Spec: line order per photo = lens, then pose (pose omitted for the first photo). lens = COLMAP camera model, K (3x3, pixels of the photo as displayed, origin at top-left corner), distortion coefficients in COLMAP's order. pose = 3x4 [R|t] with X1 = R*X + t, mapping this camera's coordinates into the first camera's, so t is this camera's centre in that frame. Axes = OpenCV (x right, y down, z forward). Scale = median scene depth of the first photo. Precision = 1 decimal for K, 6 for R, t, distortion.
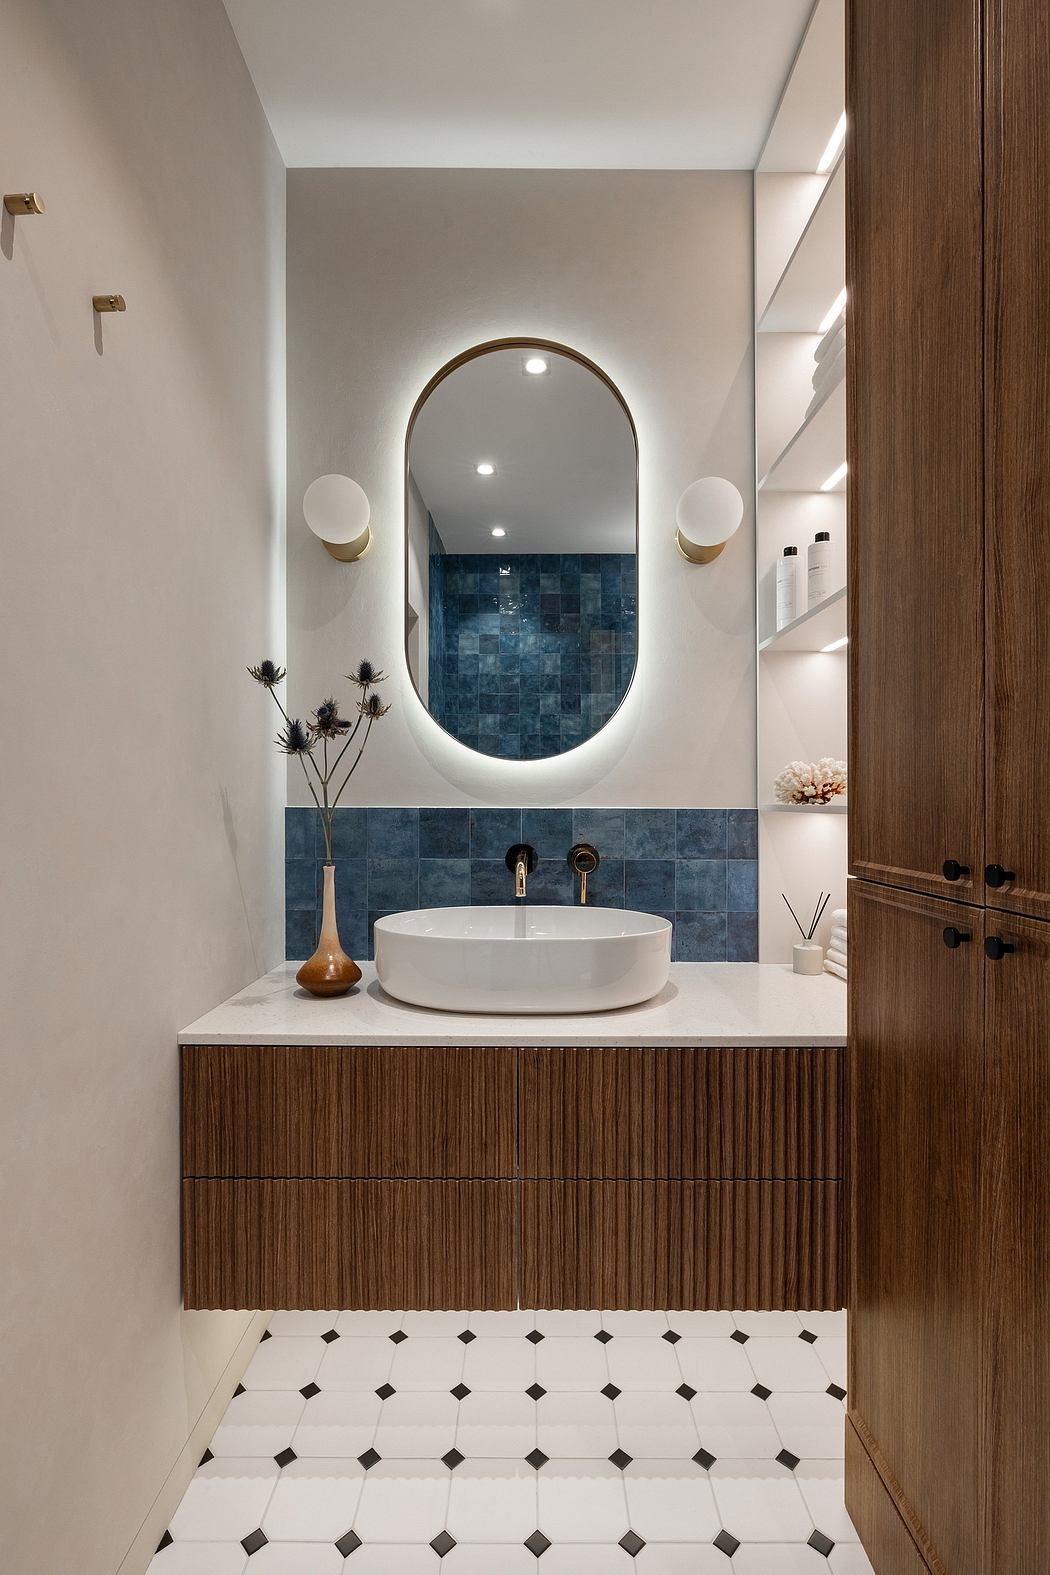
lens RADIAL K [[738.1, 0, 521.0], [0, 738.1, 800.2], [0, 0, 1]] dist [-0.006165, 0.000235]
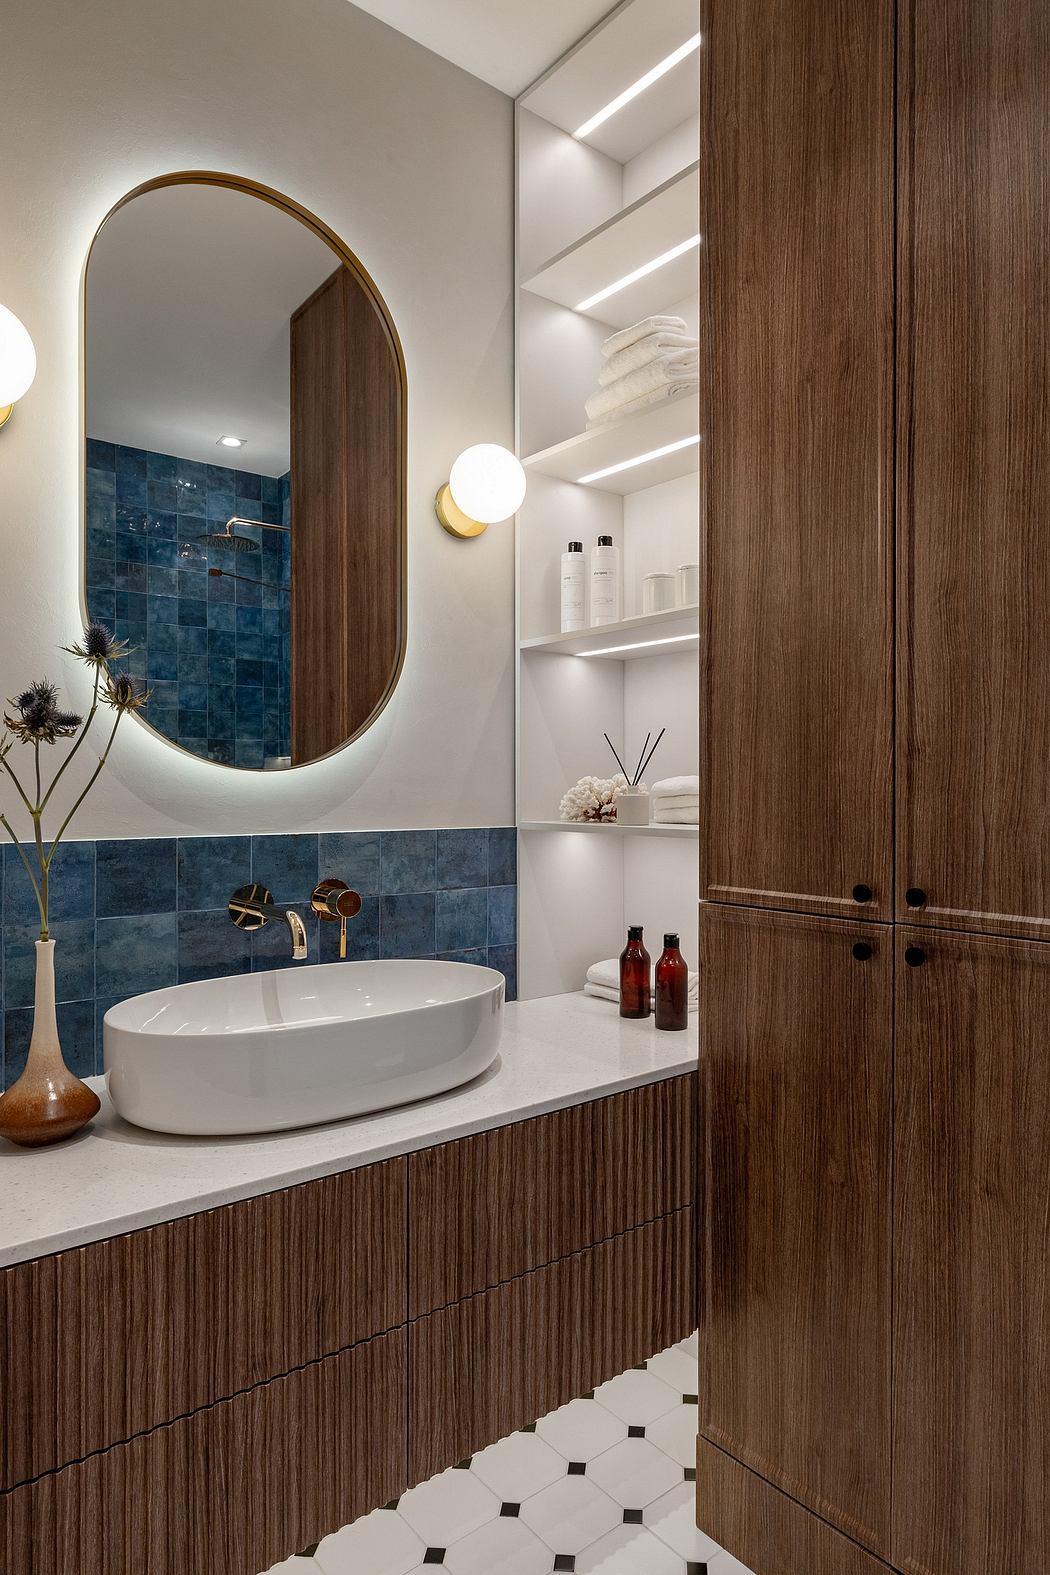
lens RADIAL K [[959.5, 0, 594.8], [0, 959.5, 786.4], [0, 0, 1]] dist [-0.003682, 0.001470]
pose [[0.751163, -0.003505, 0.660108, -0.525943], [0.001946, 0.999993, 0.003095, -0.056964], [-0.660114, -0.001041, 0.751165, 0.107241]]
